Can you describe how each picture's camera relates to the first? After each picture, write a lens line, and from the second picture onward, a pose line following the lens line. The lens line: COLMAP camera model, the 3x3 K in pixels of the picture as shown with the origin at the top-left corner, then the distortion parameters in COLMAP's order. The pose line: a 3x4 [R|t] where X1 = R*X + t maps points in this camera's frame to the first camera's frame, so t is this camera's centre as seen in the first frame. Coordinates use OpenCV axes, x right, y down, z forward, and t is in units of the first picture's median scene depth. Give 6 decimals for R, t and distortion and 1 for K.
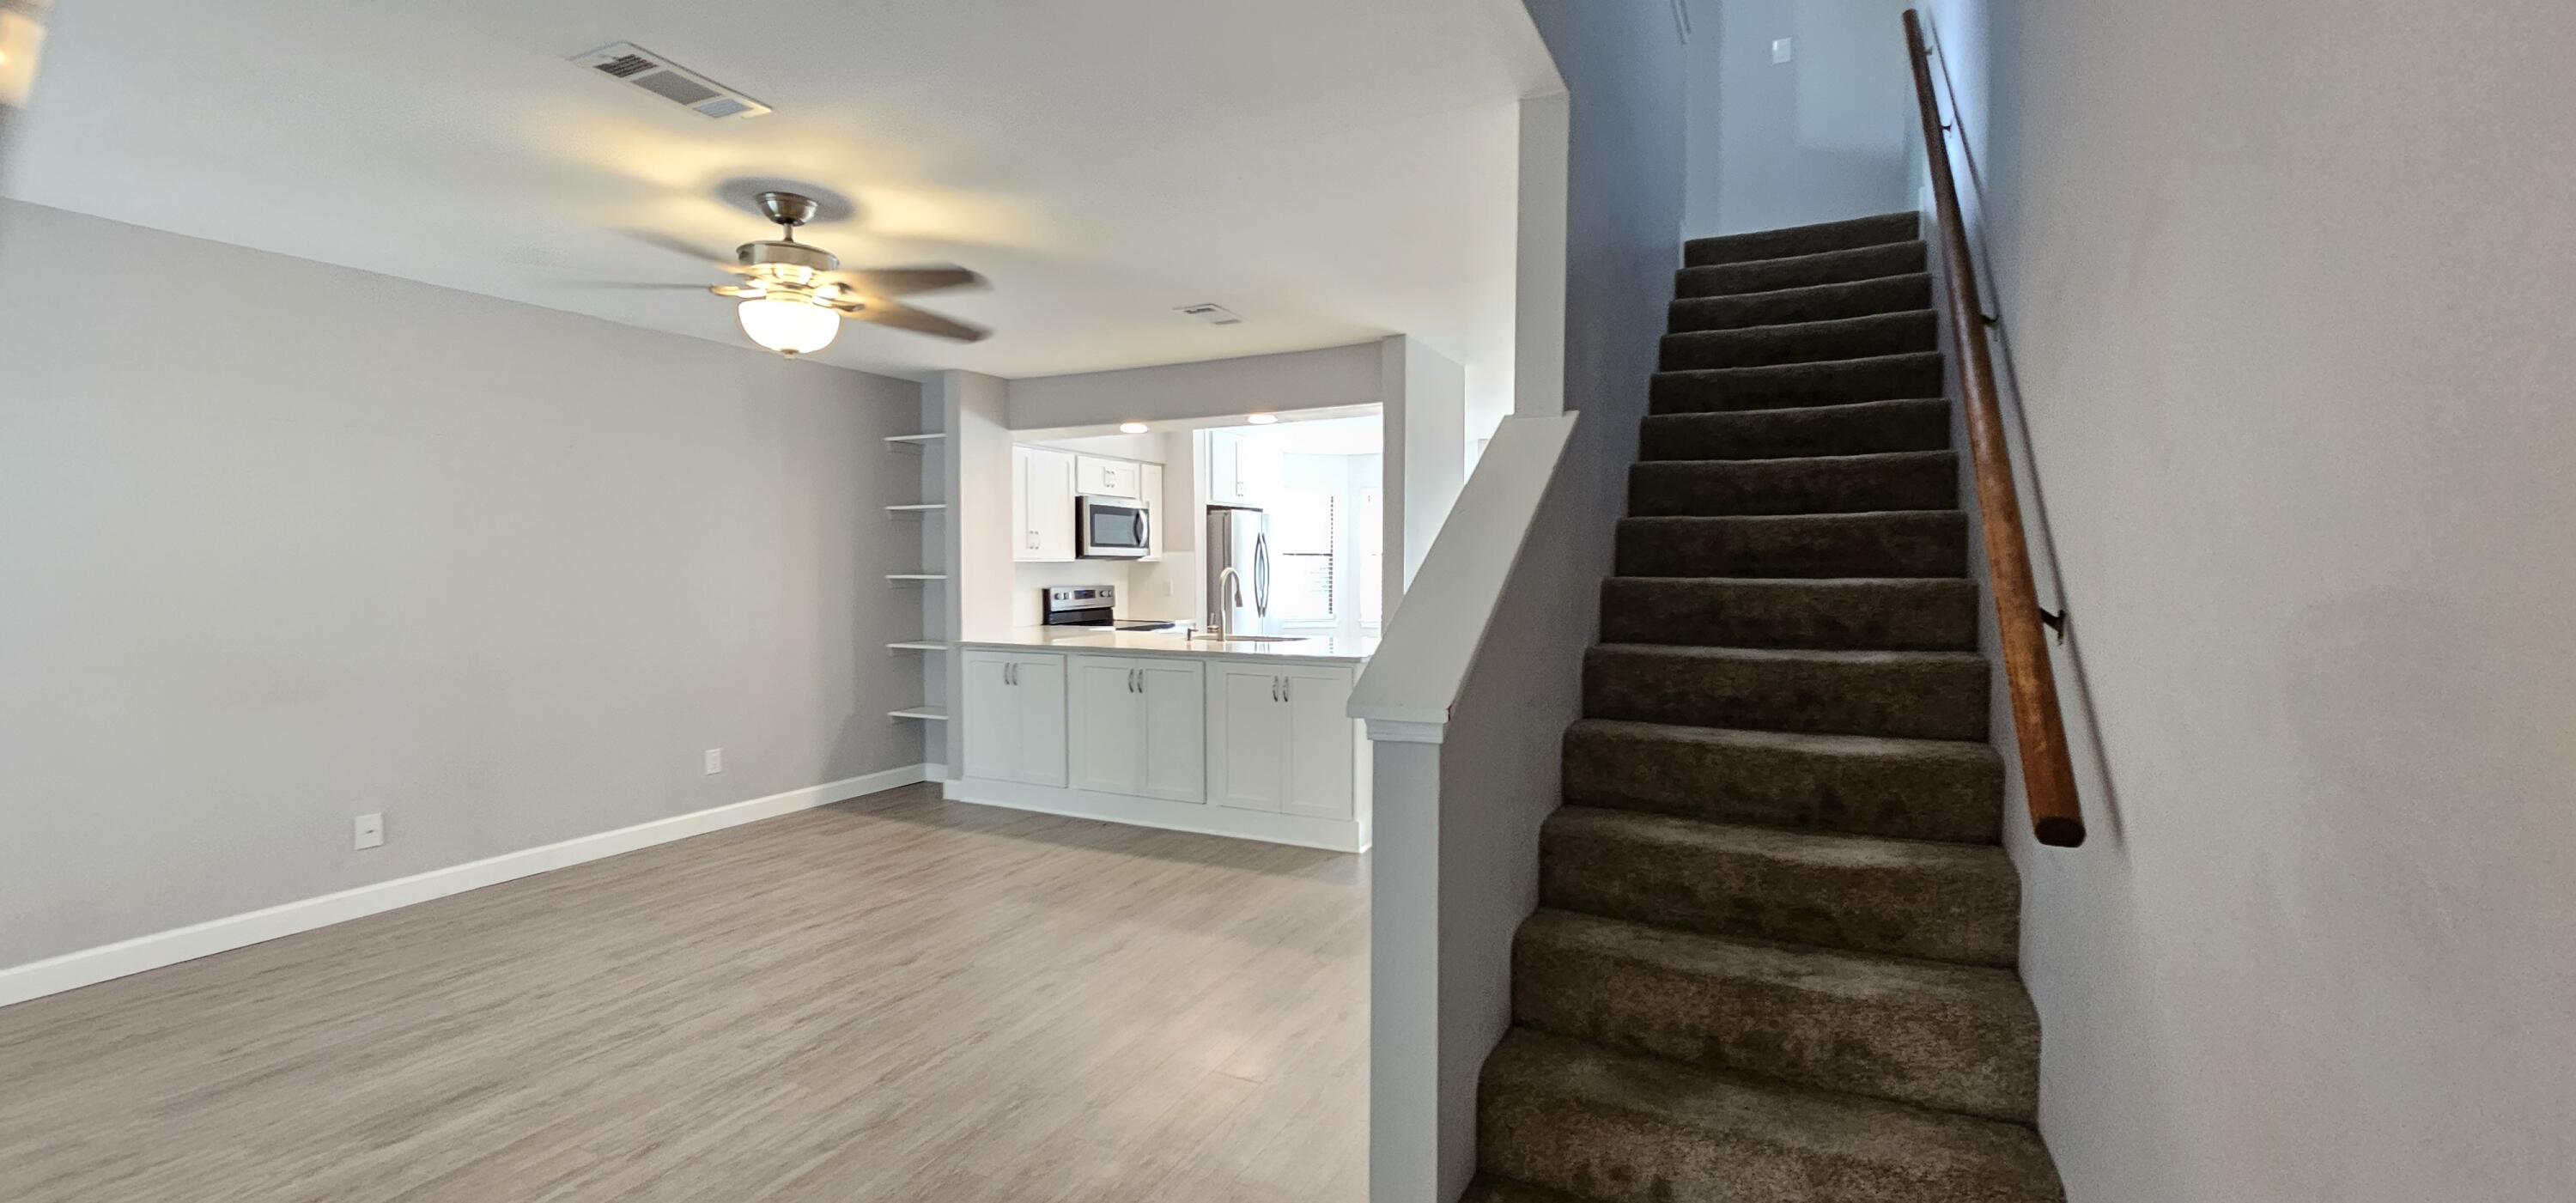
lens RADIAL K [[1051.8, 0, 1288.0], [0, 1051.8, 601.5], [0, 0, 1]] dist [-0.002817, 0.003167]
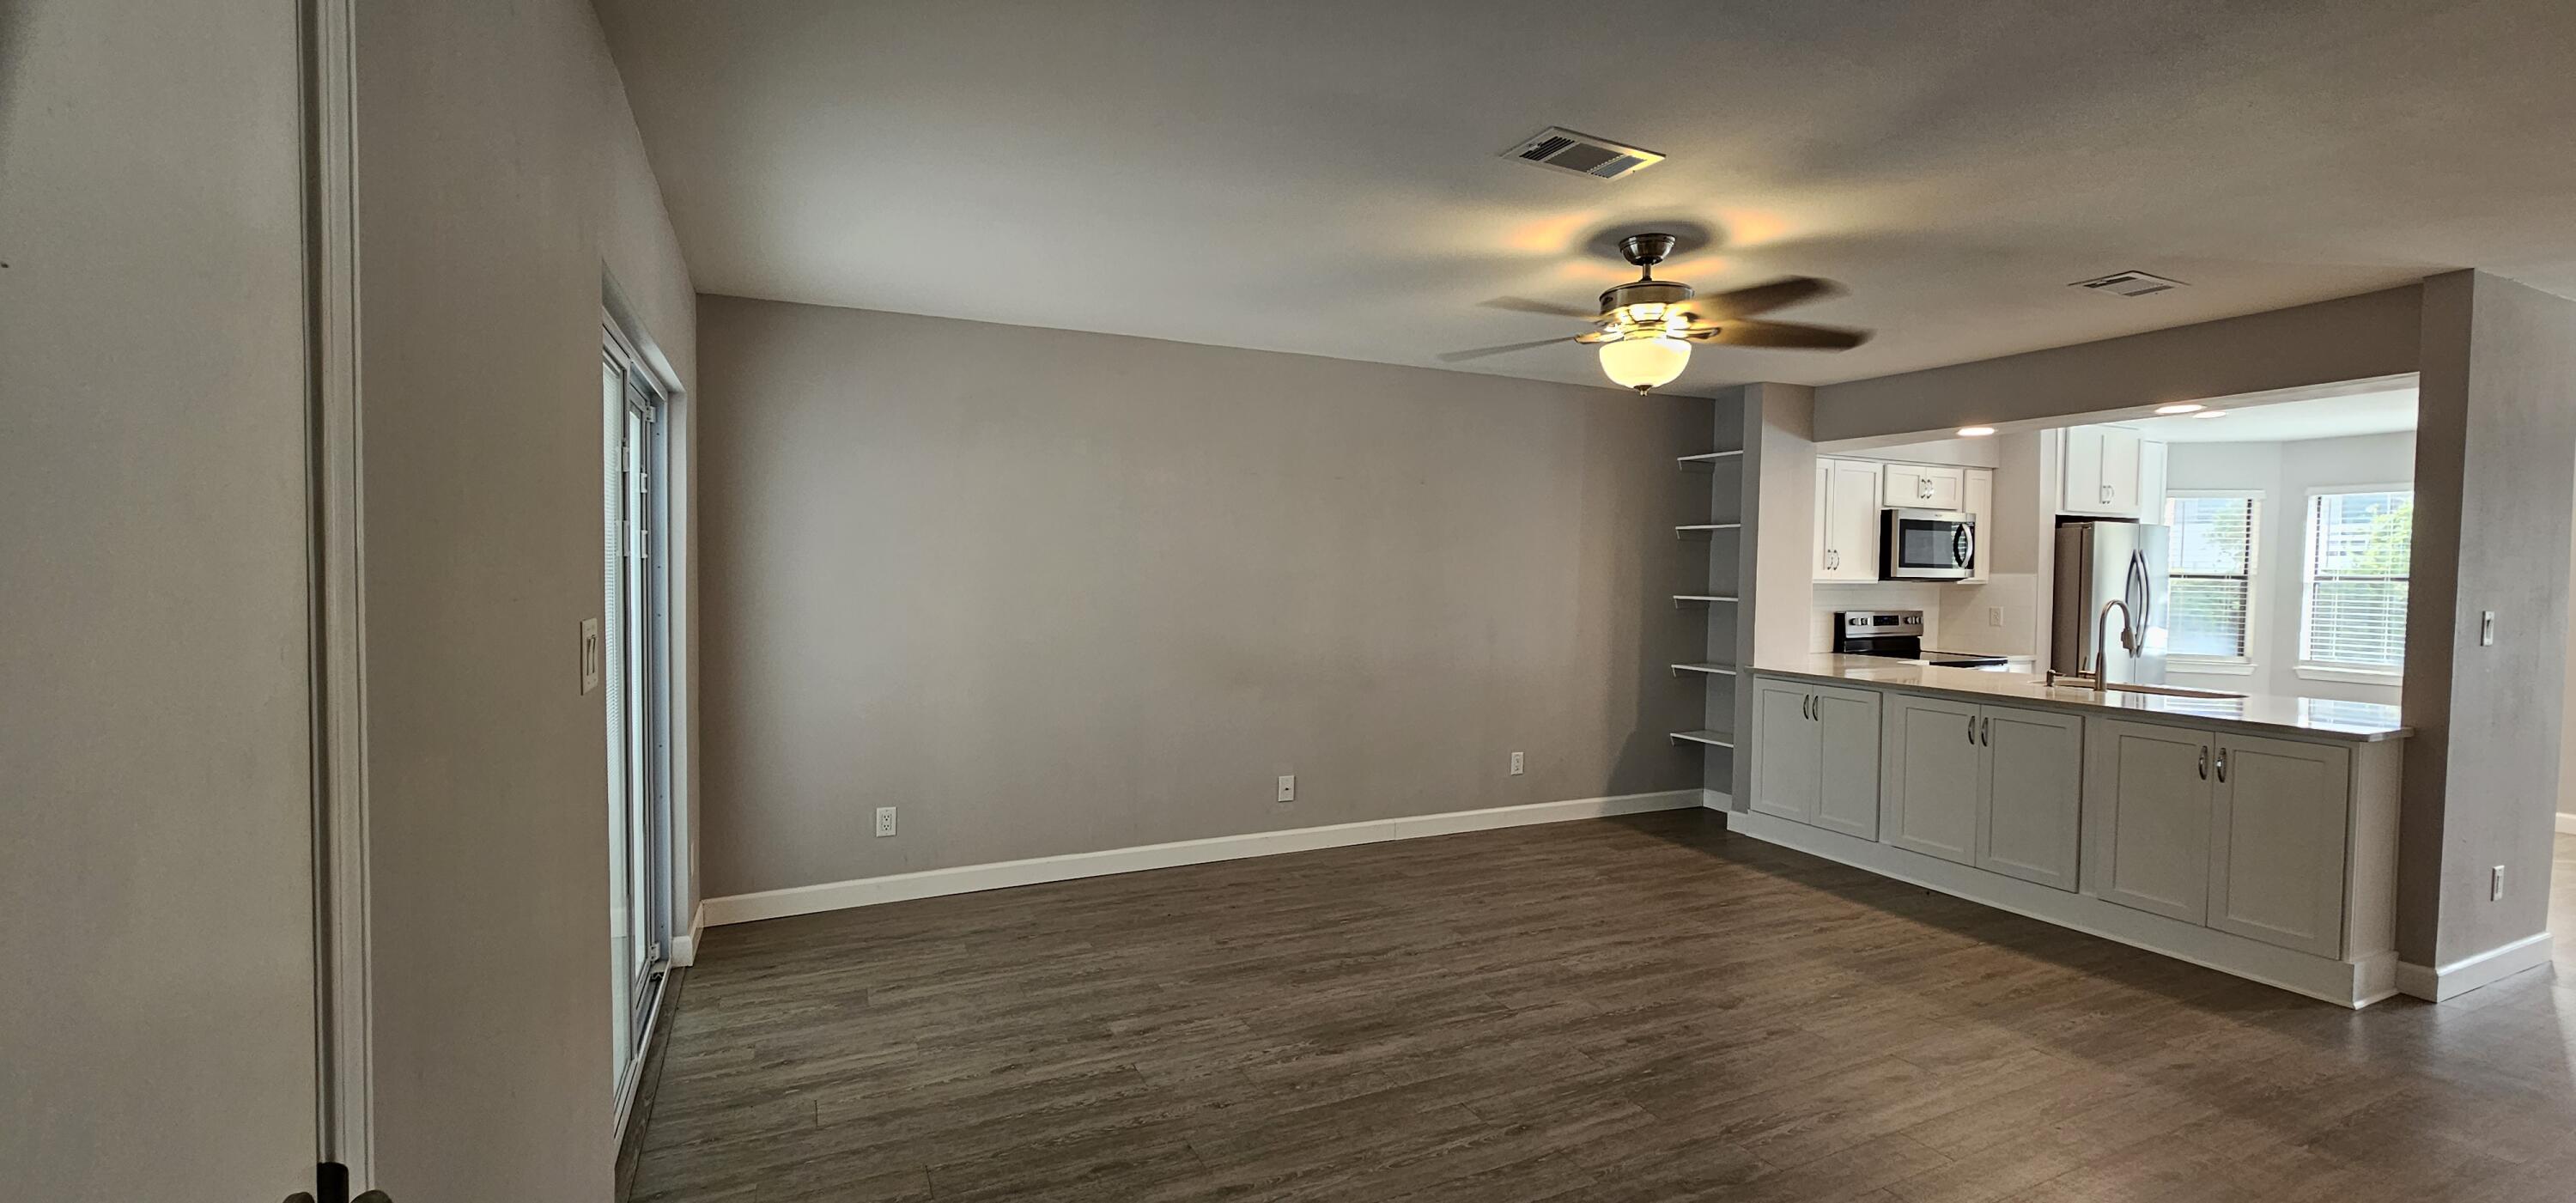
lens RADIAL K [[1055.8, 0, 1288.0], [0, 1055.8, 601.5], [0, 0, 1]] dist [0.001125, -0.000420]
pose [[0.781597, 0.030180, -0.623054, -0.072597], [-0.036739, 0.999322, 0.002318, -0.013646], [0.622701, 0.021078, 0.782176, -0.015747]]
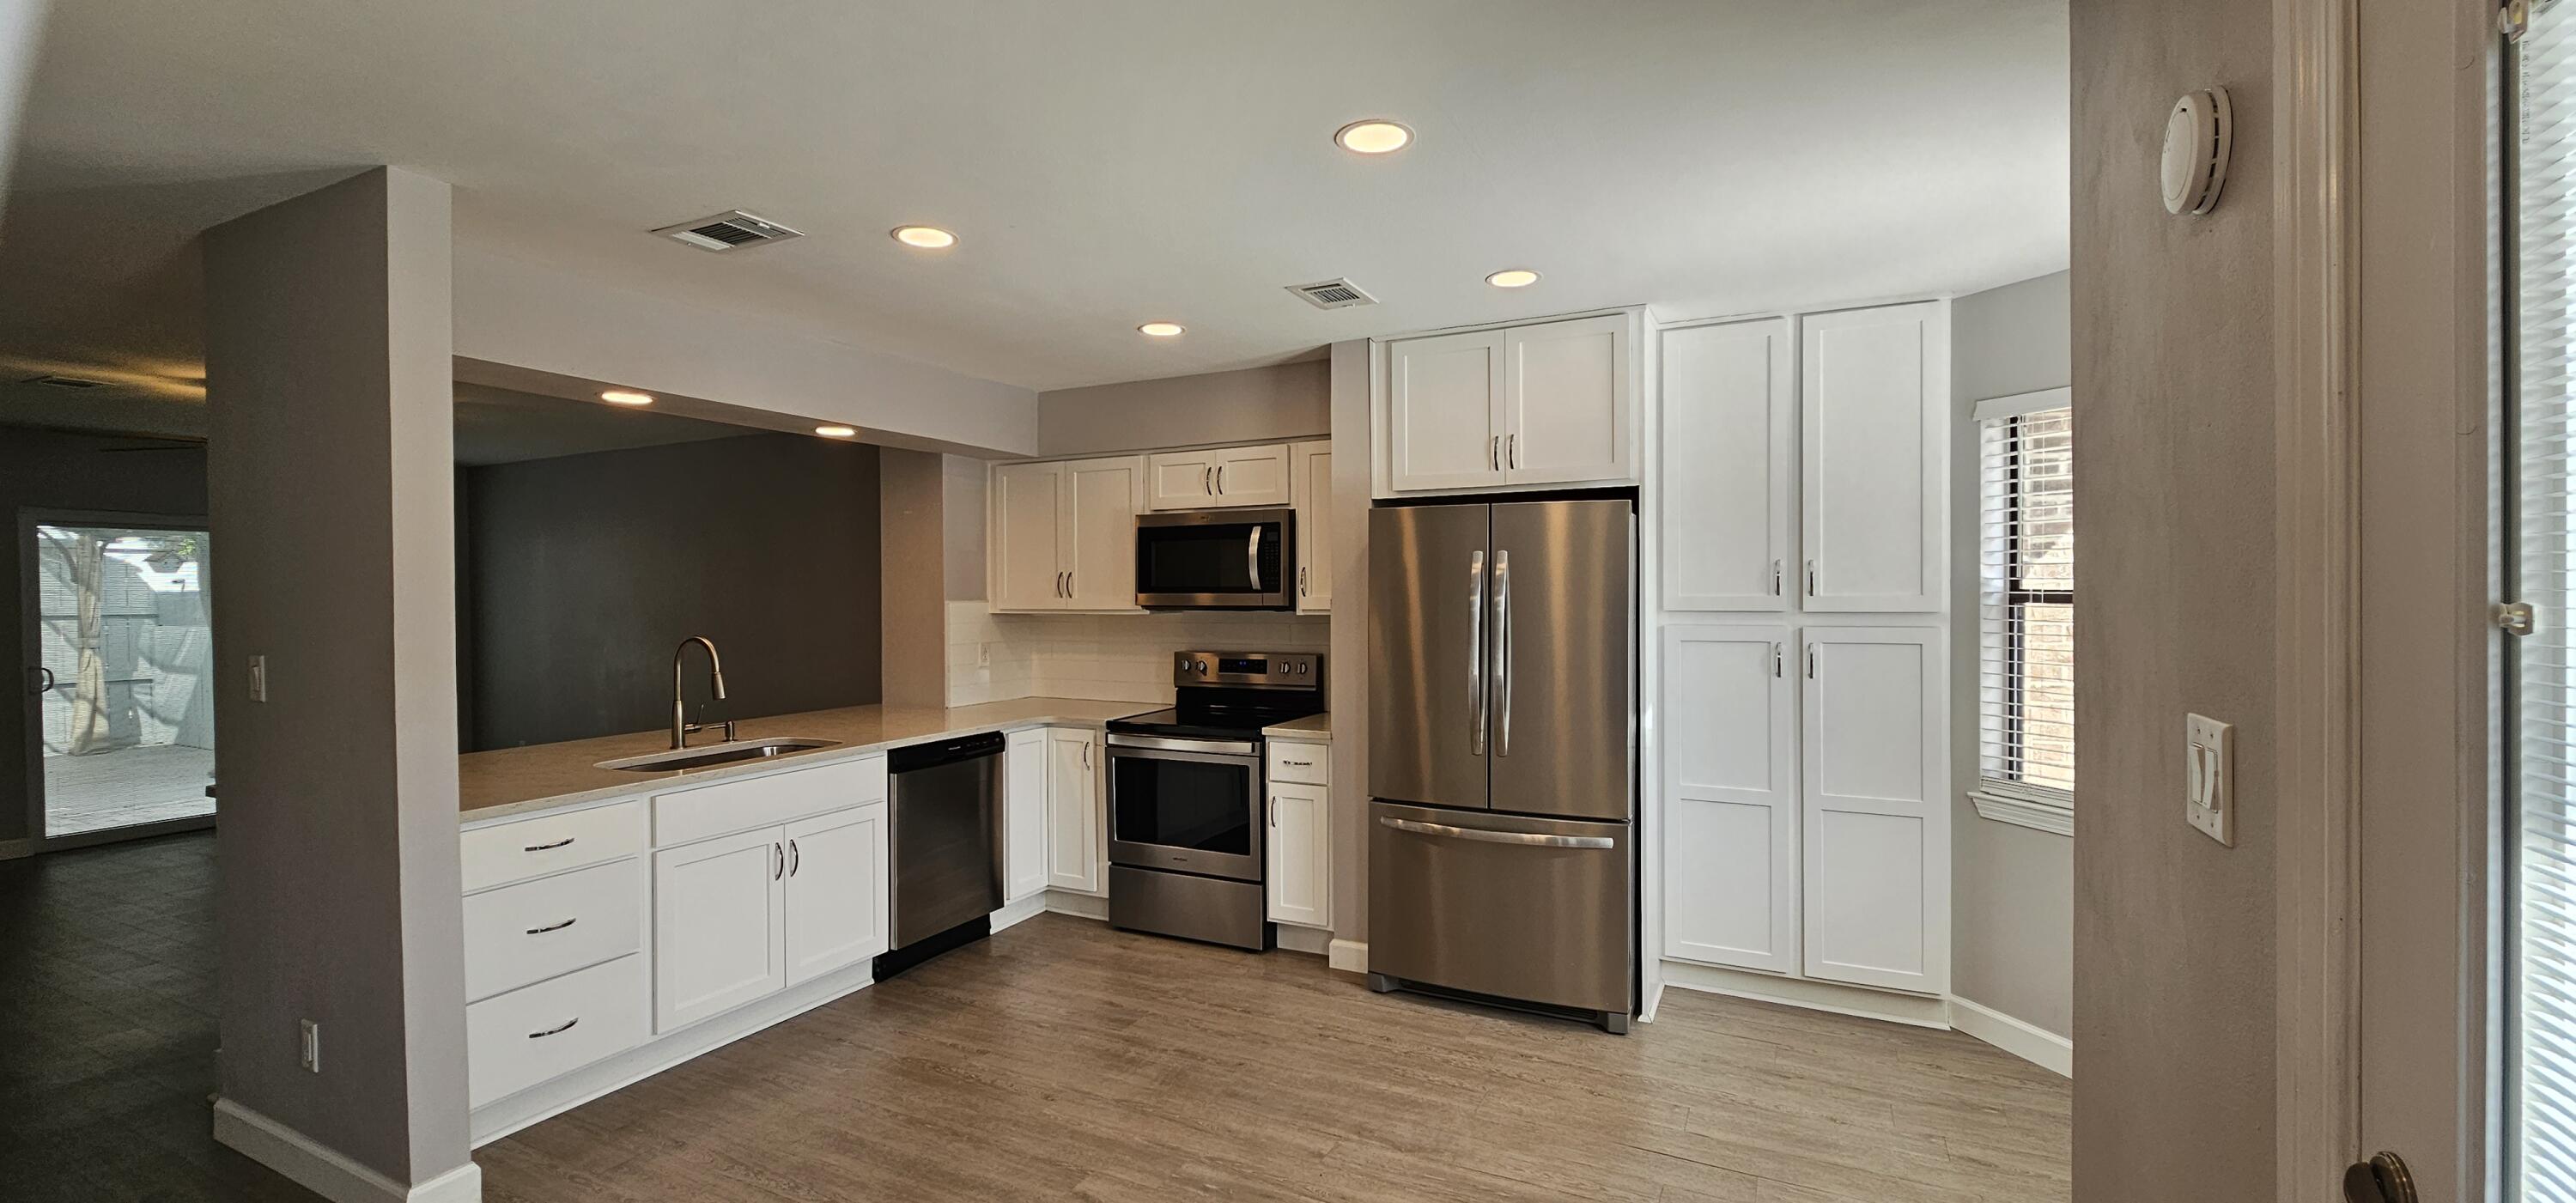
lens RADIAL K [[1051.8, 0, 1288.0], [0, 1051.8, 601.5], [0, 0, 1]] dist [-0.002817, 0.003167]
pose [[-0.012651, 0.009739, -0.999873, 0.964769], [-0.033903, 0.999373, 0.010163, -0.115259], [0.999345, 0.034027, -0.012313, 2.274205]]
